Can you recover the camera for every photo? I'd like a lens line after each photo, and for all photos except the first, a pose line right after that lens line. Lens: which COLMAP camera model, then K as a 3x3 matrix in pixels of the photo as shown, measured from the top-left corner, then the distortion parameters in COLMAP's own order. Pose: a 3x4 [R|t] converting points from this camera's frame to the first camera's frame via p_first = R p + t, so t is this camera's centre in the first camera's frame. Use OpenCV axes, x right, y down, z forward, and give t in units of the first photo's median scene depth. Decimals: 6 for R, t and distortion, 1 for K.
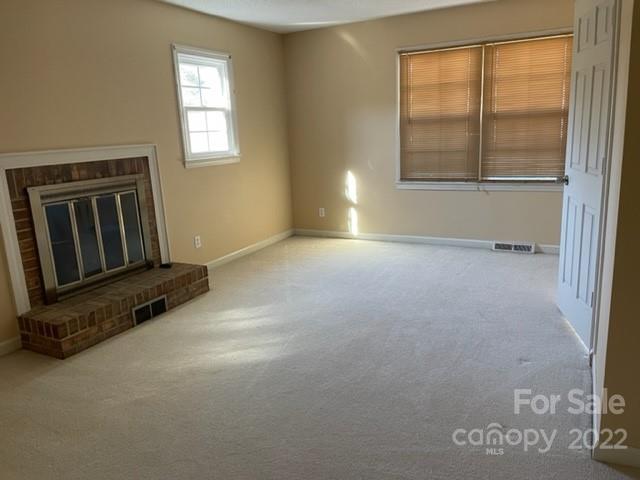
lens RADIAL K [[486.6, 0, 326.1], [0, 486.6, 237.7], [0, 0, 1]] dist [0.089248, -0.114773]
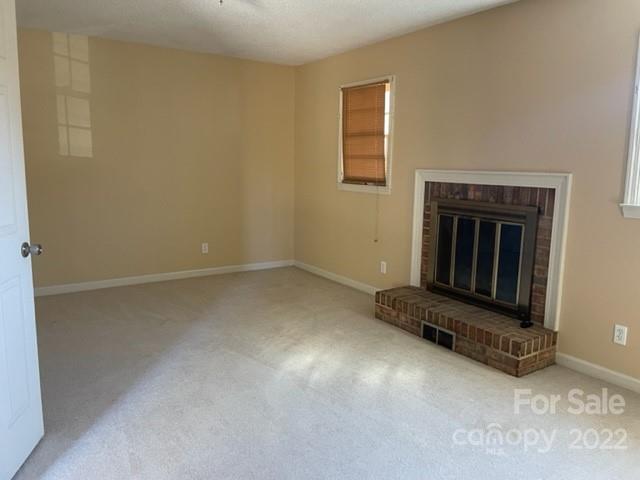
lens RADIAL K [[486.6, 0, 326.1], [0, 486.6, 237.7], [0, 0, 1]] dist [0.089248, -0.114773]
pose [[-0.483308, 0.172353, -0.858317, 0.570753], [-0.189627, 0.936543, 0.294838, -0.288763], [0.854667, 0.305257, -0.419955, 1.180413]]
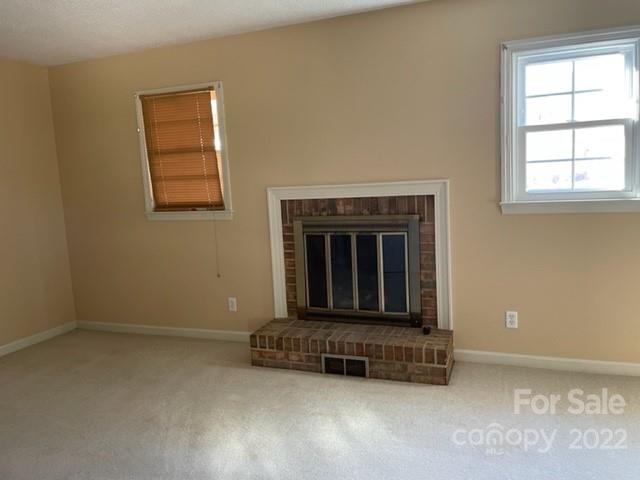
lens RADIAL K [[483.5, 0, 326.6], [0, 483.5, 236.5], [0, 0, 1]] dist [0.077985, -0.102293]
pose [[0.113454, 0.164718, -0.979794, 0.475552], [-0.176003, 0.973897, 0.143346, -0.206544], [0.977830, 0.156184, 0.139484, 0.819908]]
